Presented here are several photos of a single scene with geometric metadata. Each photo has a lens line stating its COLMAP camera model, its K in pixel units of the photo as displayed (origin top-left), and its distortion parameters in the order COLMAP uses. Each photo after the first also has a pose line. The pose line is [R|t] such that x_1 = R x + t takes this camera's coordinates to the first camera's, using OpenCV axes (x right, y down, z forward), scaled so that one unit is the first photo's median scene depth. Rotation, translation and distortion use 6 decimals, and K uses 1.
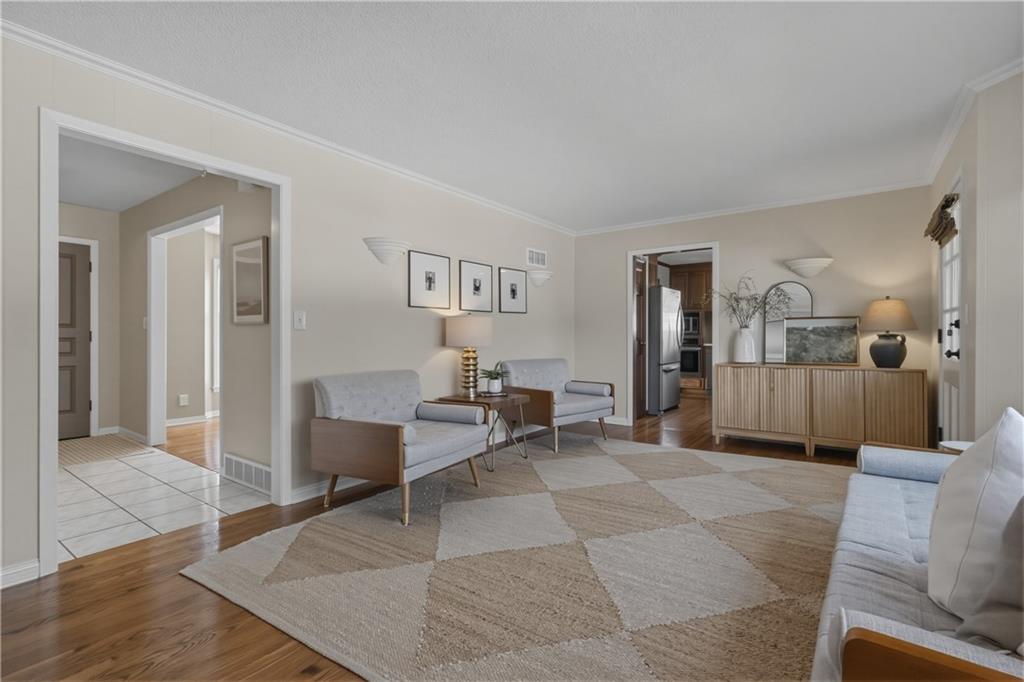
lens RADIAL K [[468.3, 0, 518.7], [0, 468.3, 338.0], [0, 0, 1]] dist [-0.008597, -0.000907]
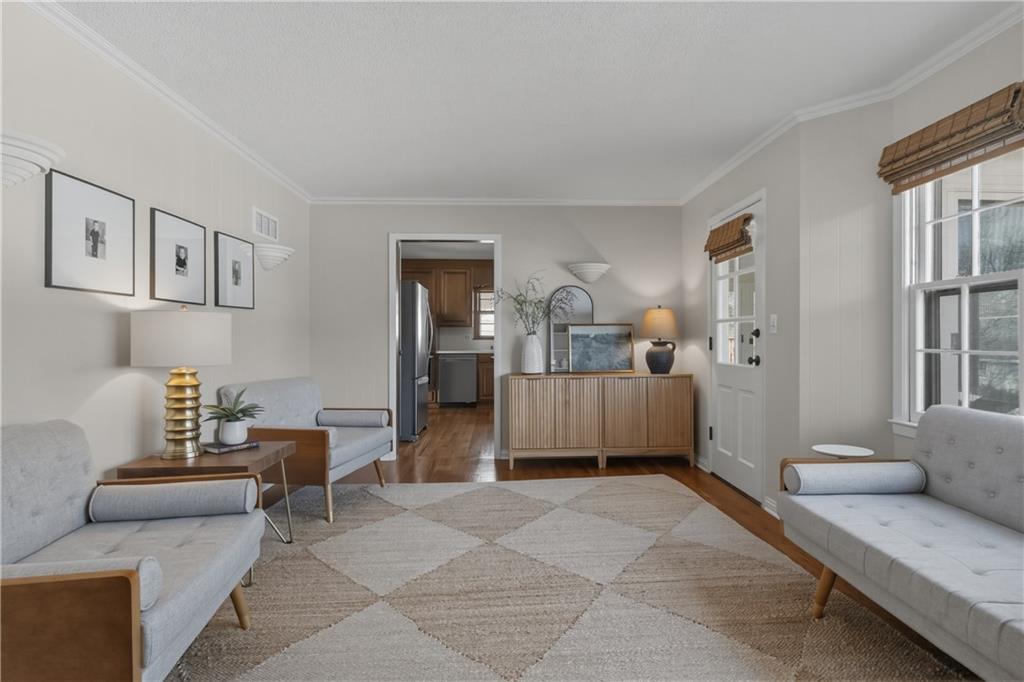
lens RADIAL K [[514.5, 0, 511.3], [0, 514.5, 339.5], [0, 0, 1]] dist [-0.002034, -0.001801]
pose [[0.784639, -0.000625, 0.619953, -0.176174], [0.003765, 0.999986, -0.003758, -0.009196], [-0.619942, 0.005283, 0.784630, 0.283283]]
